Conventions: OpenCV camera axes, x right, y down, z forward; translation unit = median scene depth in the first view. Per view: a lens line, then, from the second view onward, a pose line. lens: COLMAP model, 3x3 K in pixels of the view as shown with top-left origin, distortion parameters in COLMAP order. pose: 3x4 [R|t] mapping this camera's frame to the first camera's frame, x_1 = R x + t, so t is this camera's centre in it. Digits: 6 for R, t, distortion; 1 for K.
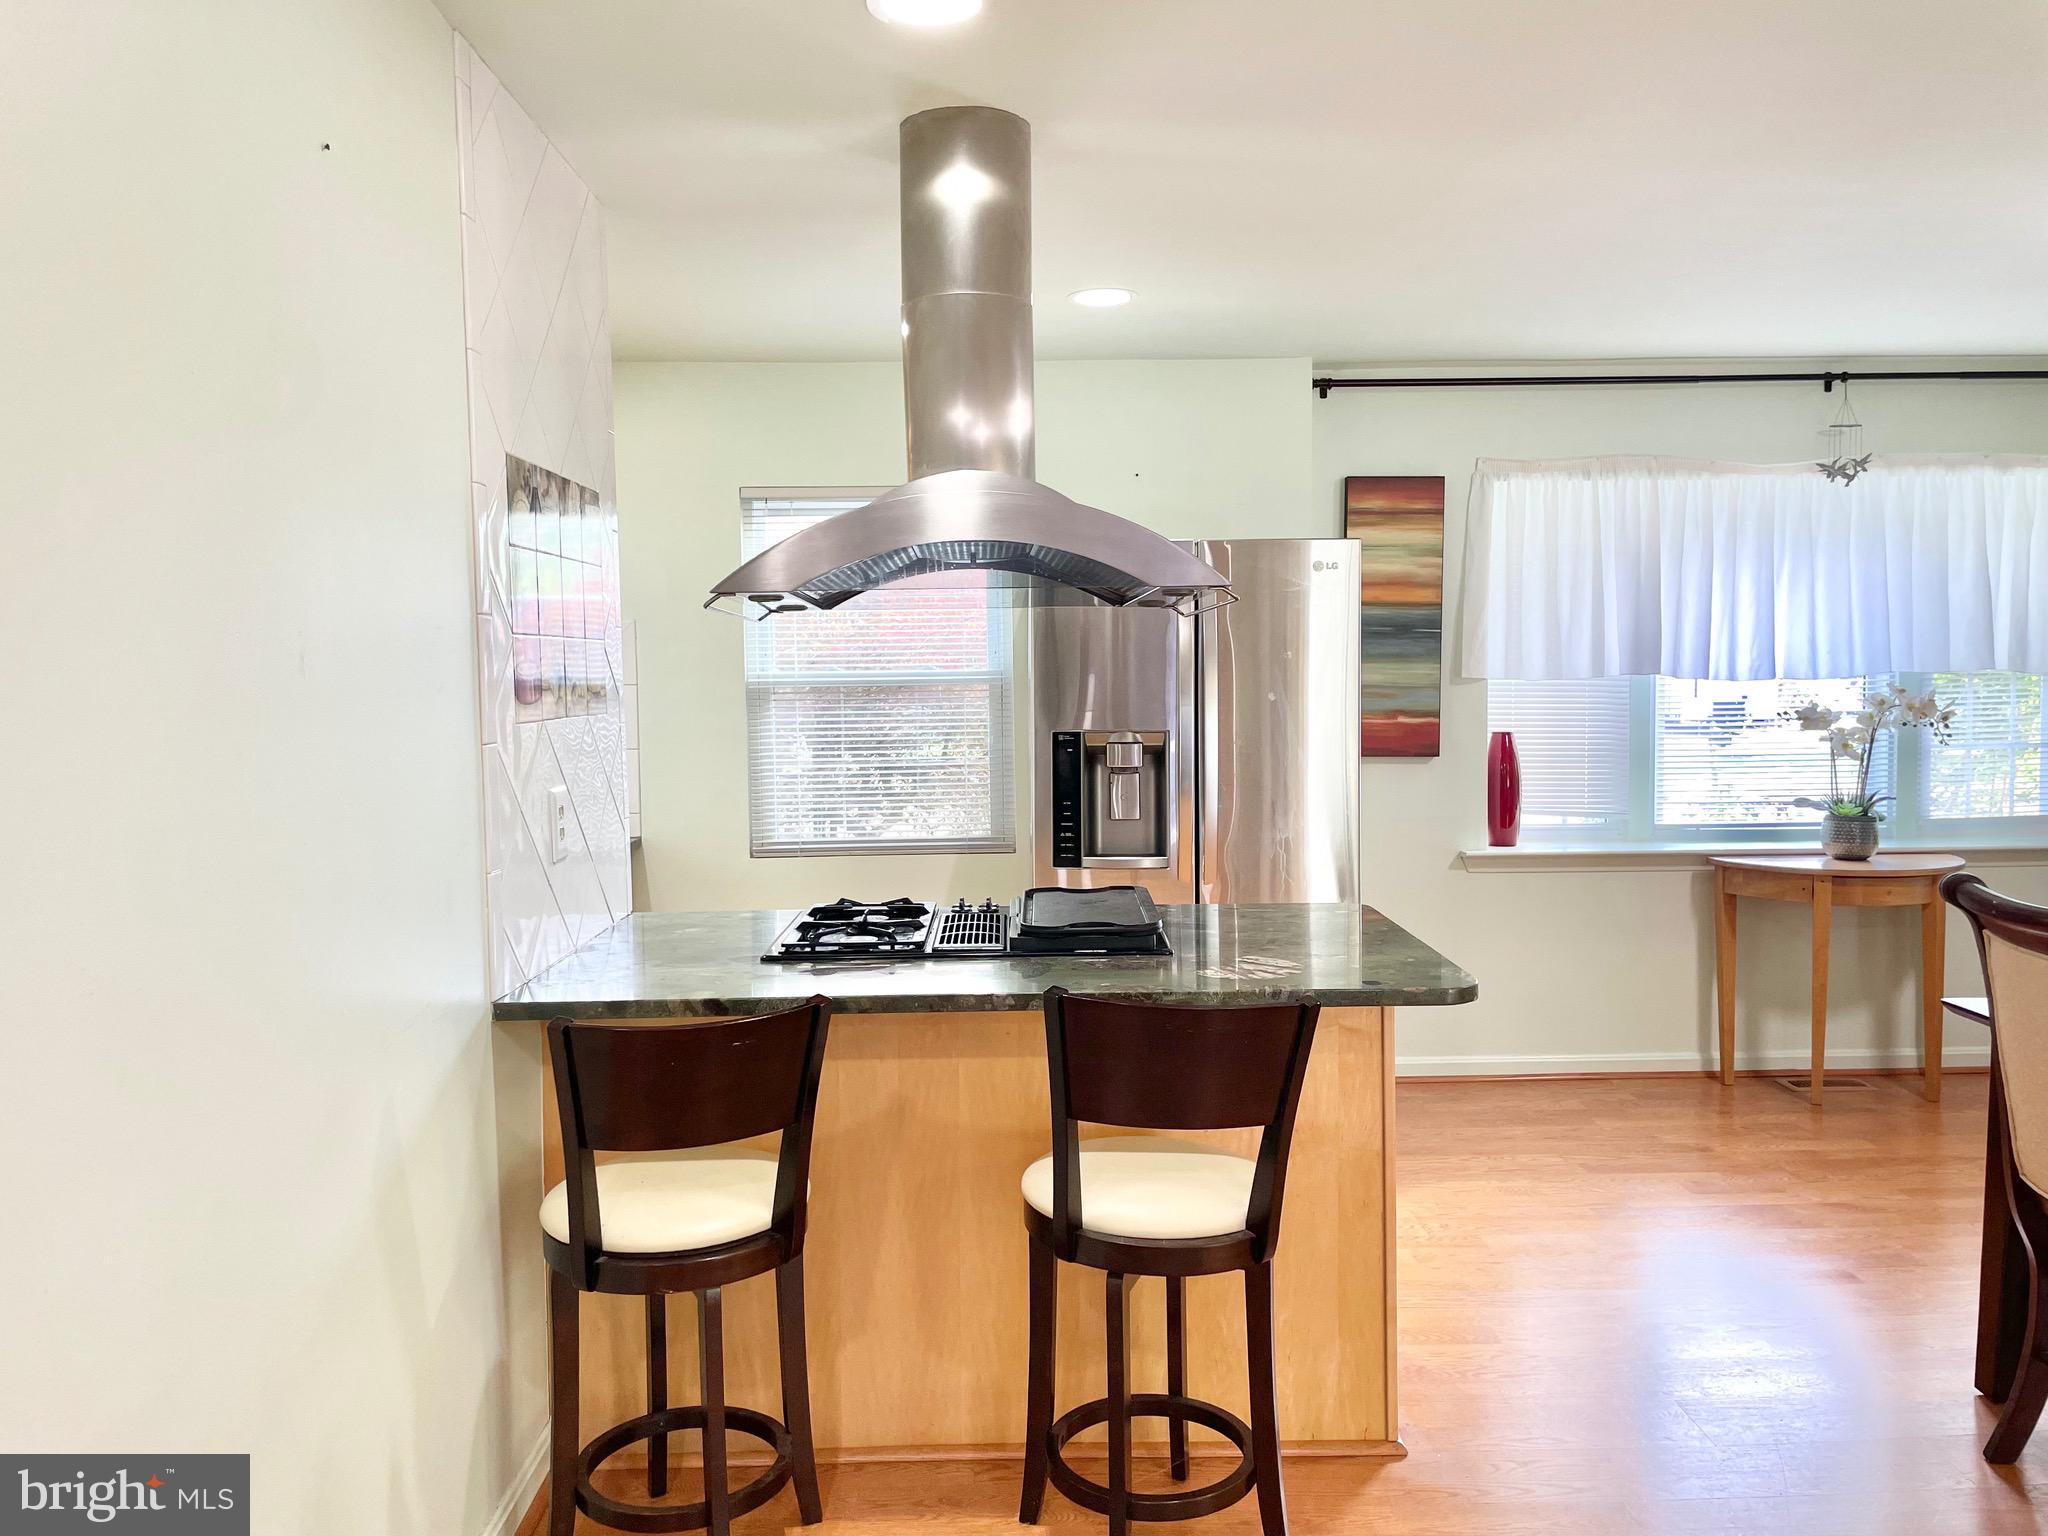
lens RADIAL K [[1556.2, 0, 1024.0], [0, 1556.2, 768.0], [0, 0, 1]] dist [0.098233, -0.136302]
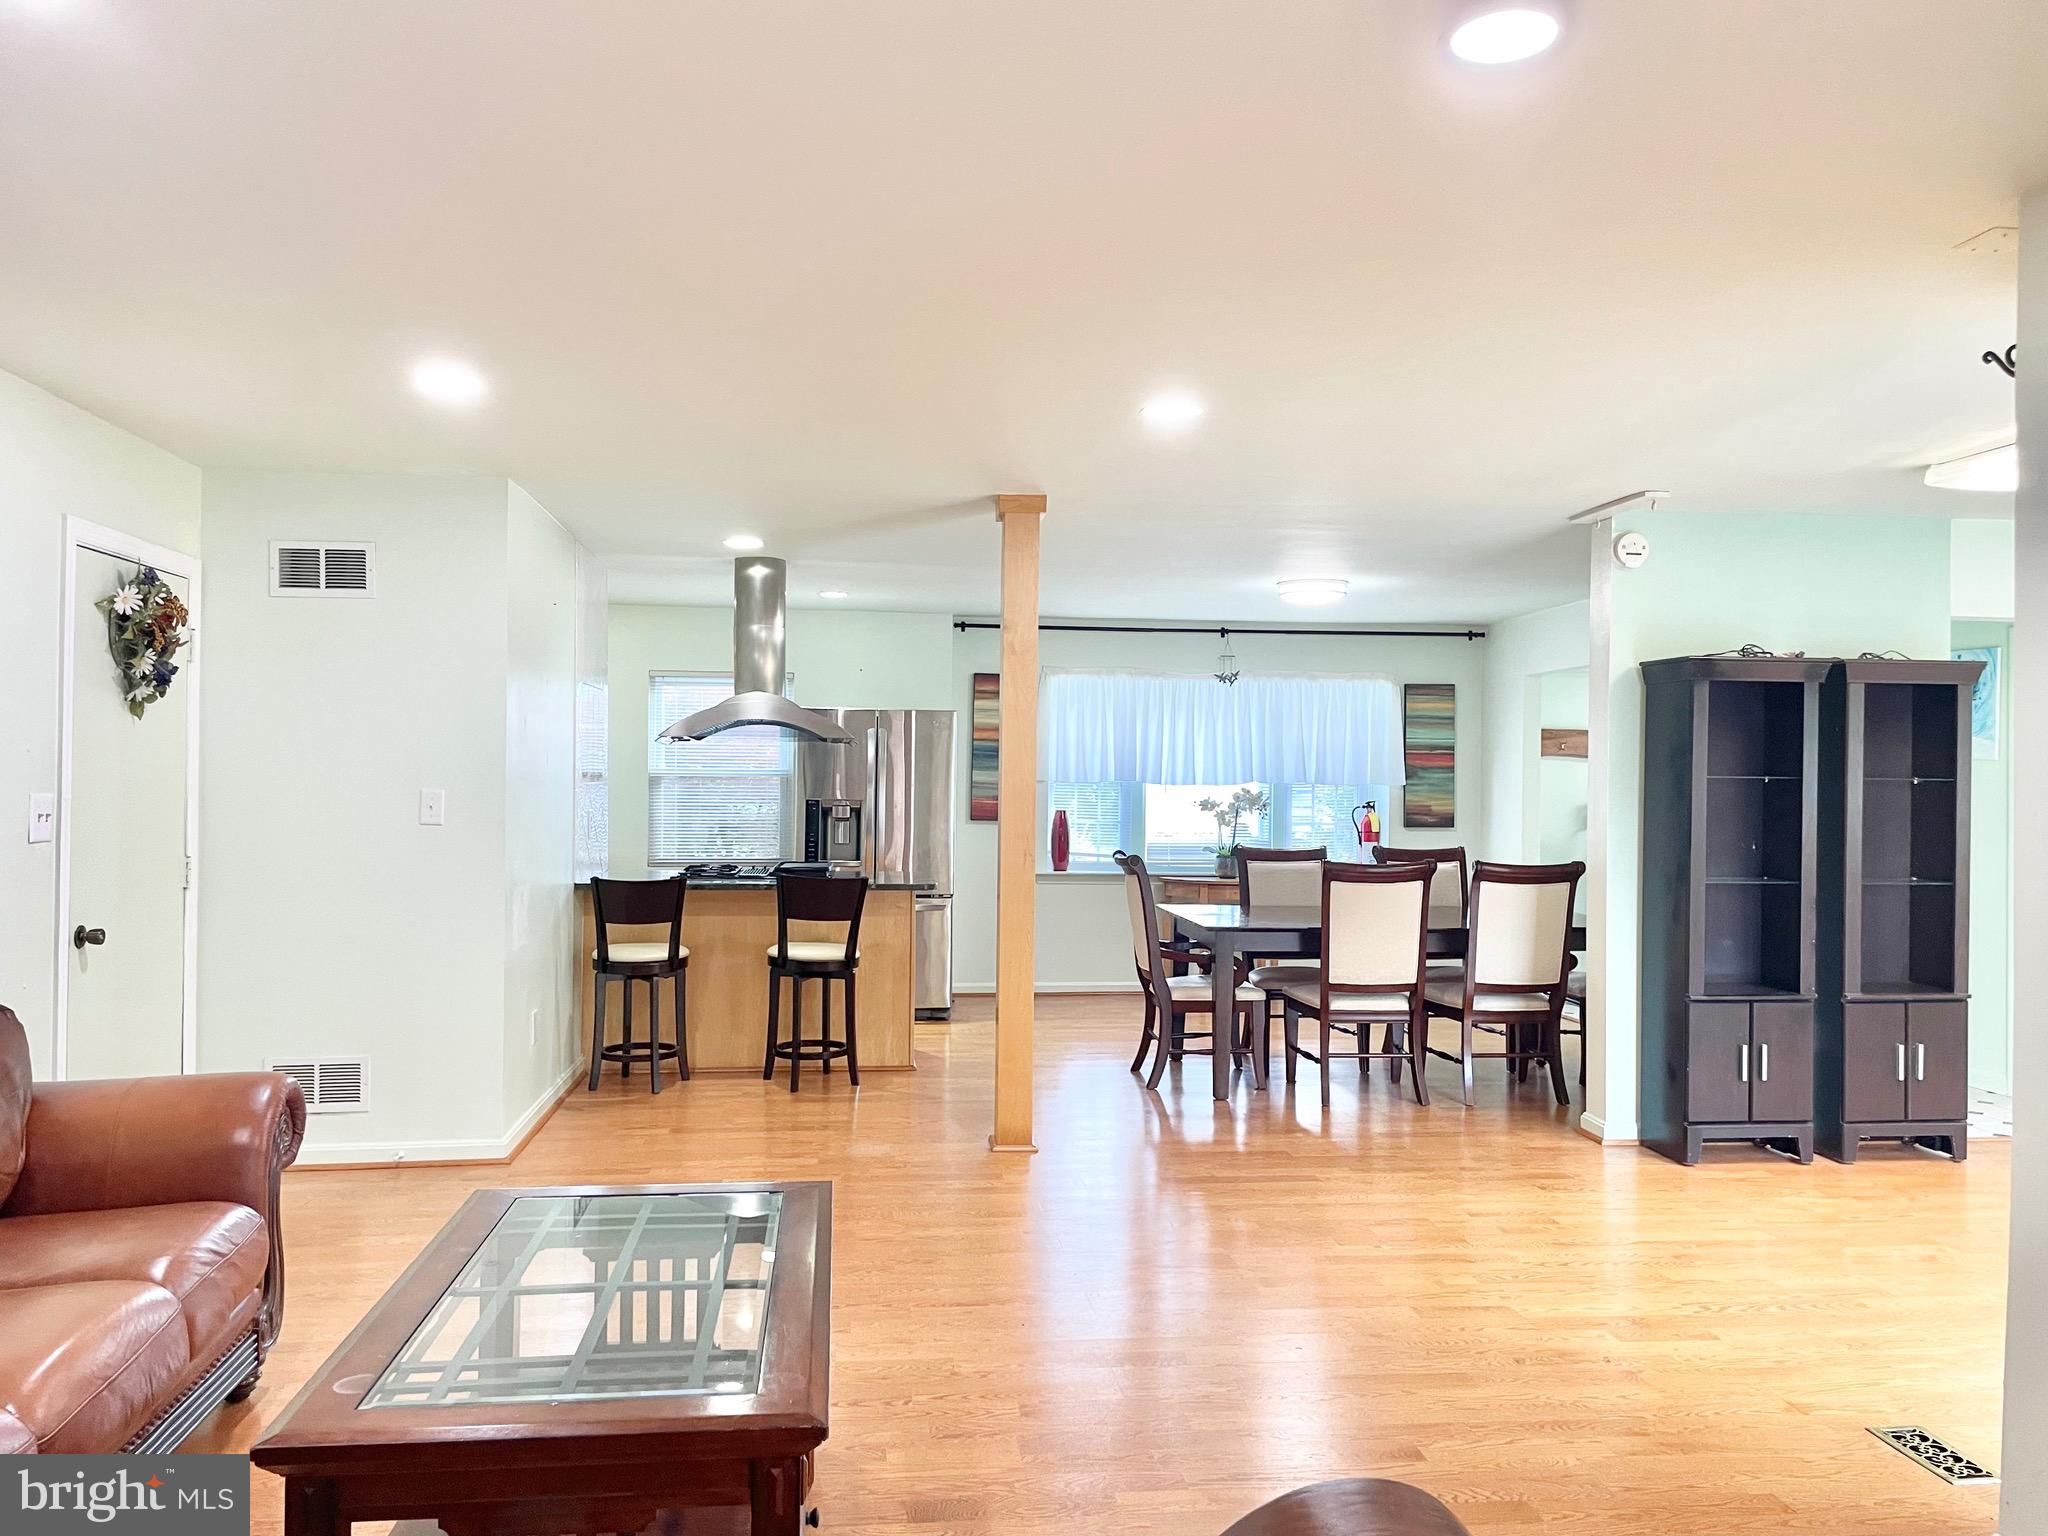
lens RADIAL K [[1556.2, 0, 1024.0], [0, 1556.2, 768.0], [0, 0, 1]] dist [0.098233, -0.136302]
pose [[0.994838, 0.022748, 0.098890, 0.093077], [-0.015138, 0.996913, -0.077038, 0.083281], [-0.100337, 0.075143, 0.992112, -0.990306]]
